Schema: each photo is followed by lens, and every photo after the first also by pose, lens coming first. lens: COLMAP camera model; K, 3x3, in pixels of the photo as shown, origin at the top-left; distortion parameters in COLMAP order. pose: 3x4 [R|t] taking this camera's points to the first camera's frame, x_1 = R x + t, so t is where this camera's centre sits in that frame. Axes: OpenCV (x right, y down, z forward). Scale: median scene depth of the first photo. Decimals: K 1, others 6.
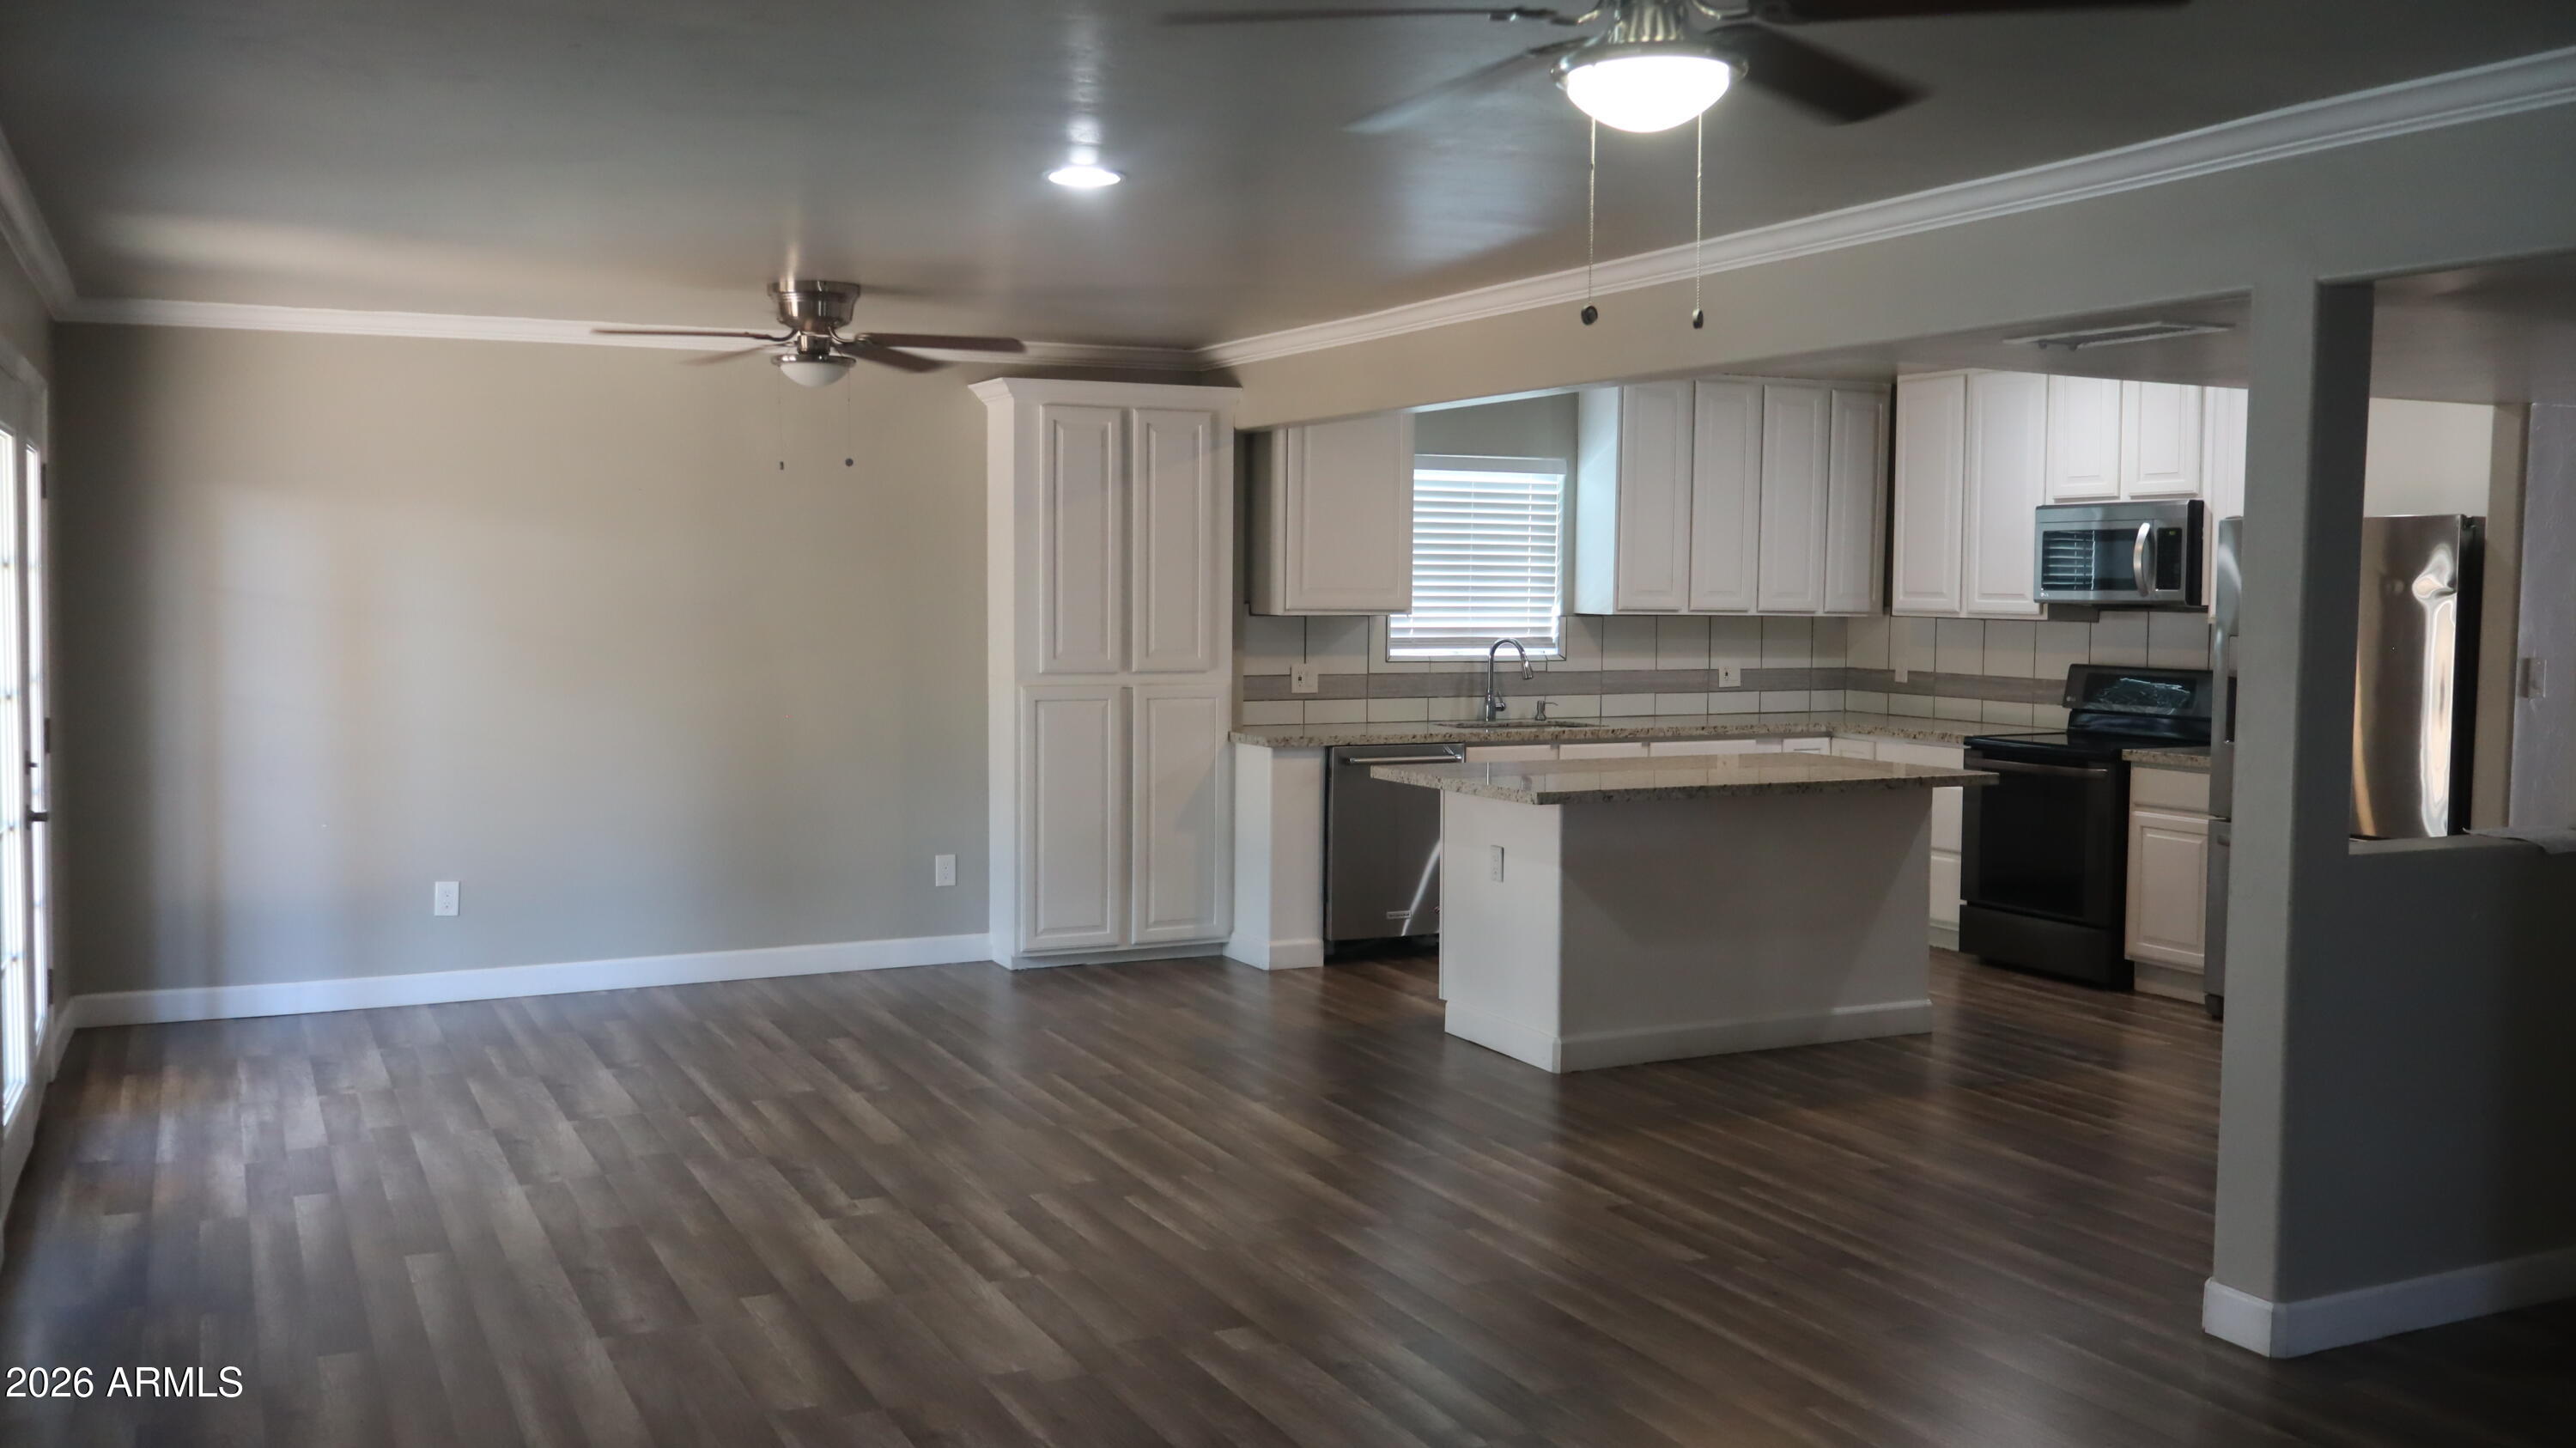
lens RADIAL K [[2164.7, 0, 1281.1], [0, 2164.7, 717.0], [0, 0, 1]] dist [-0.006201, 0.017068]
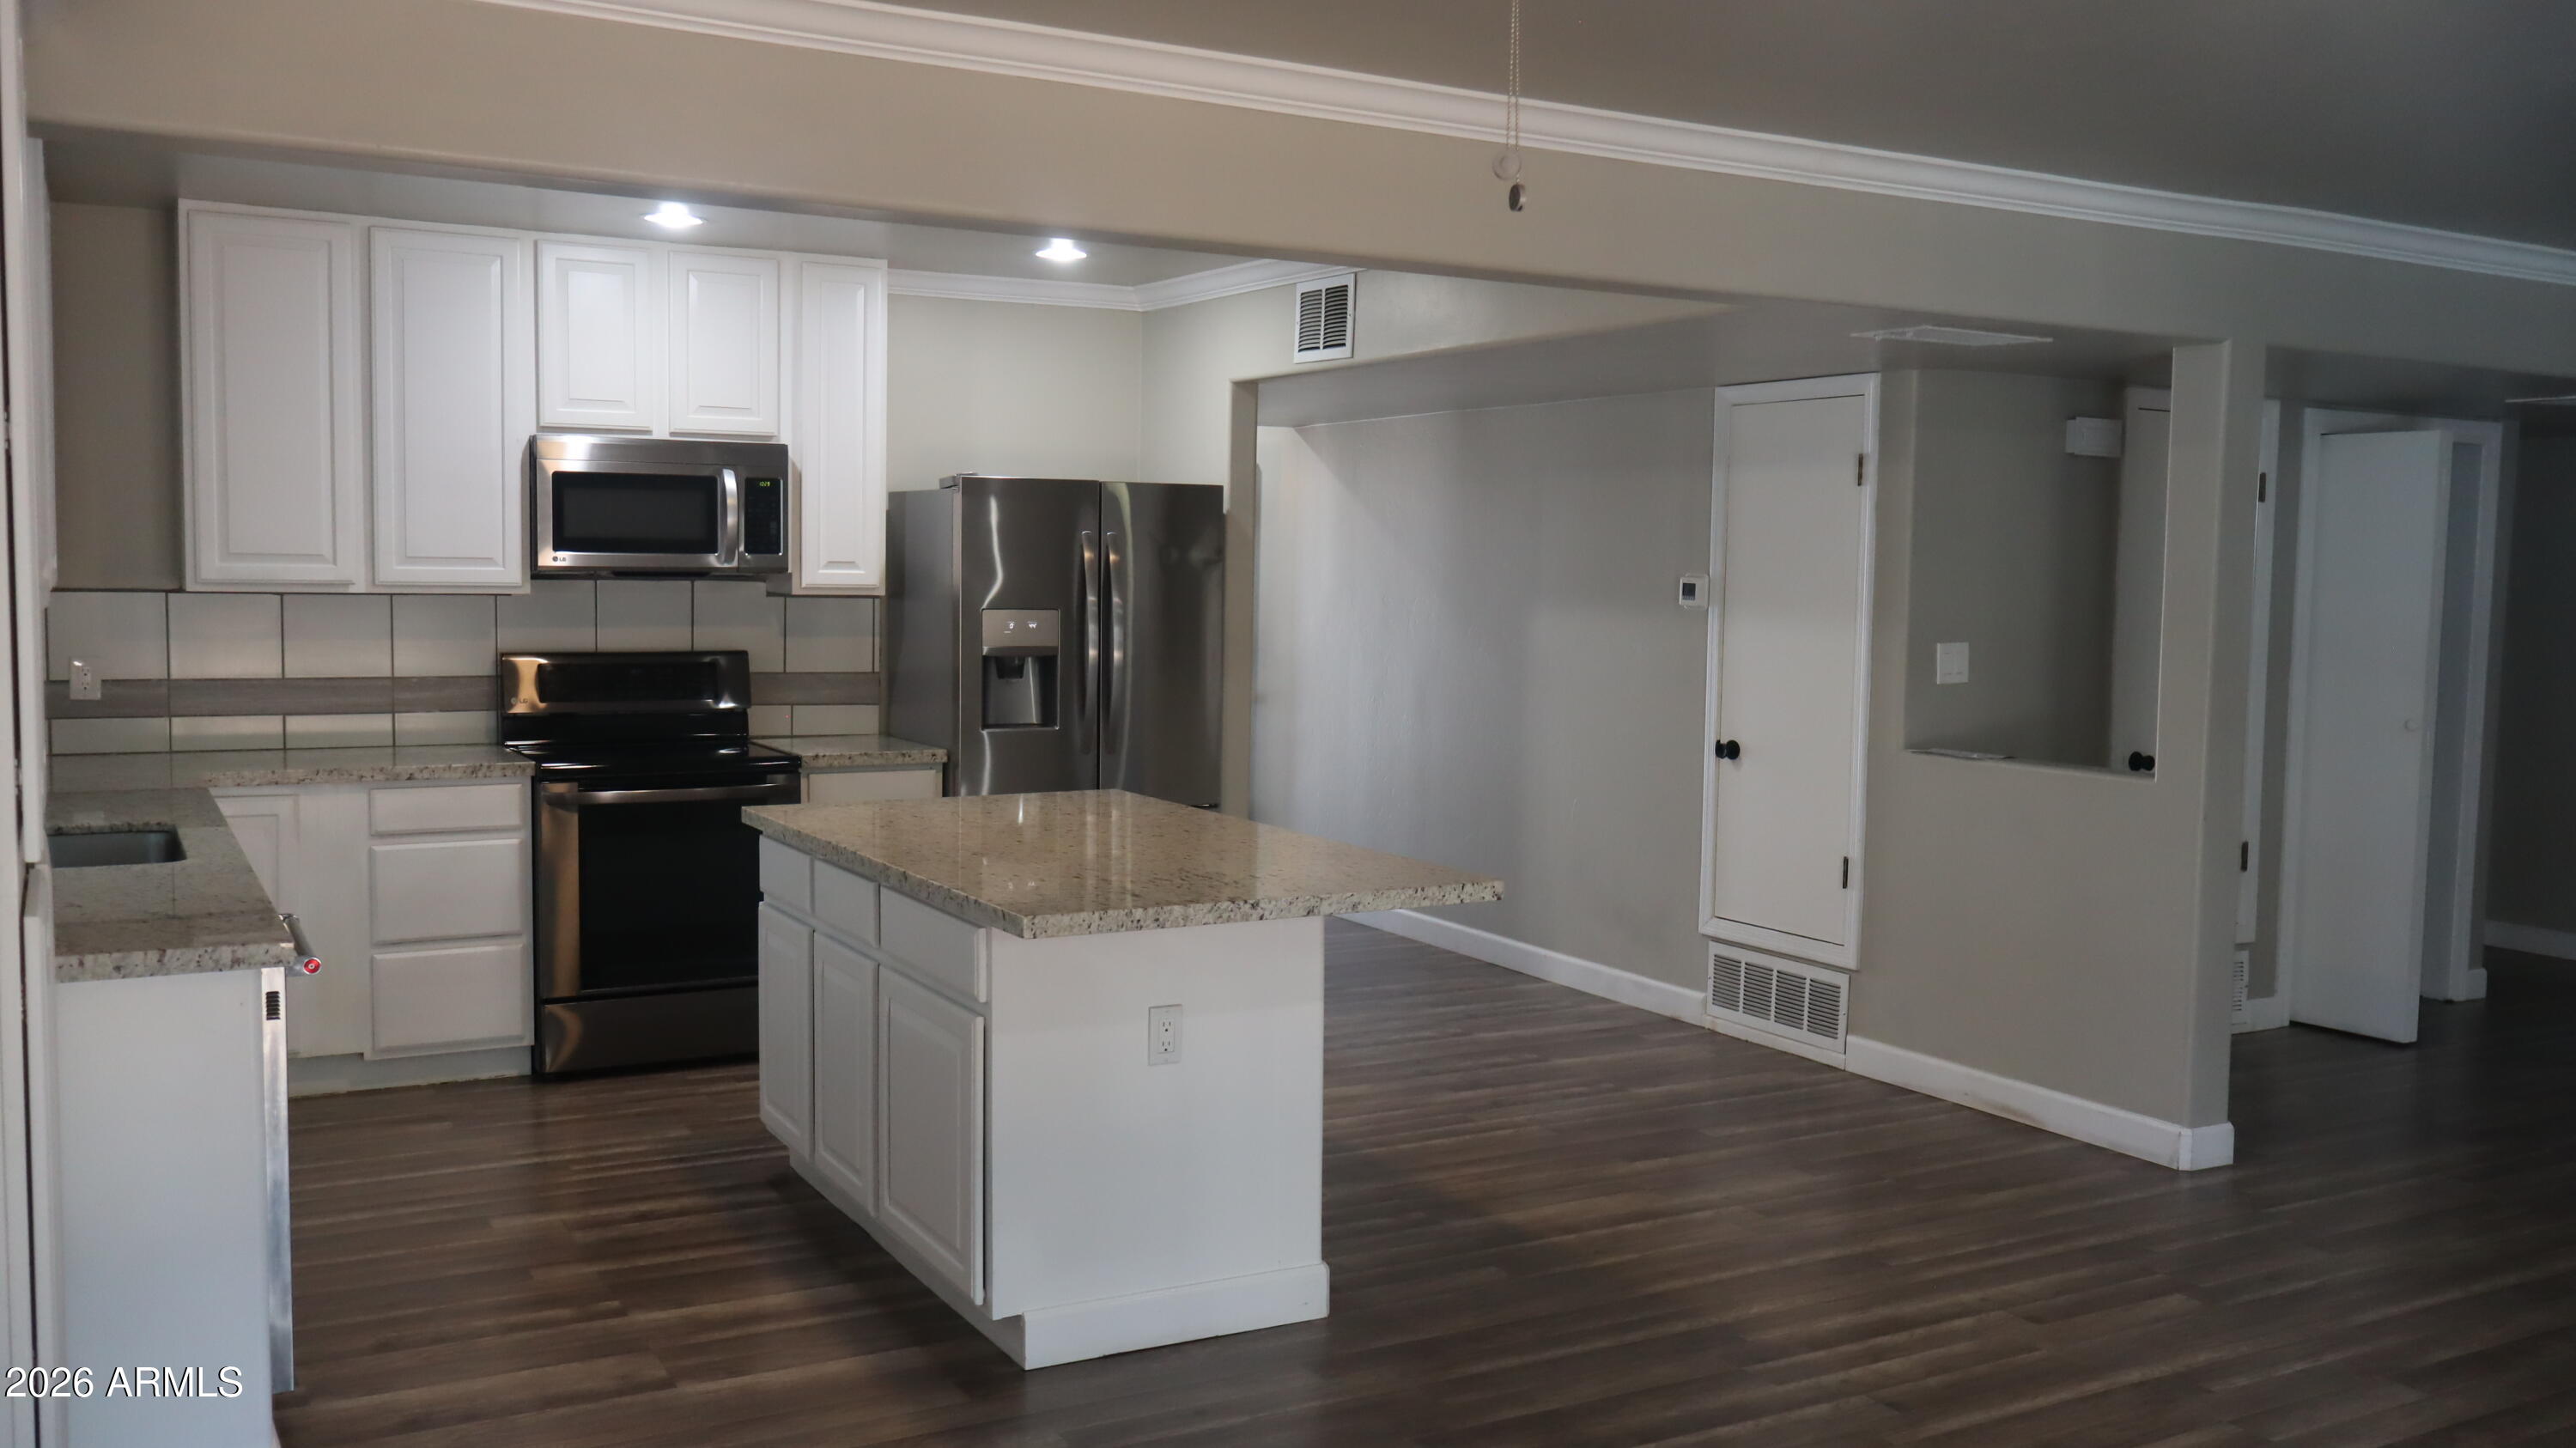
lens RADIAL K [[2164.7, 0, 1305.7], [0, 2164.7, 711.6], [0, 0, 1]] dist [-0.006201, 0.017068]
pose [[-0.058548, -0.079587, 0.995107, -0.379298], [0.046052, 0.995540, 0.082331, -0.052588], [-0.997222, 0.050647, -0.054622, 0.775115]]
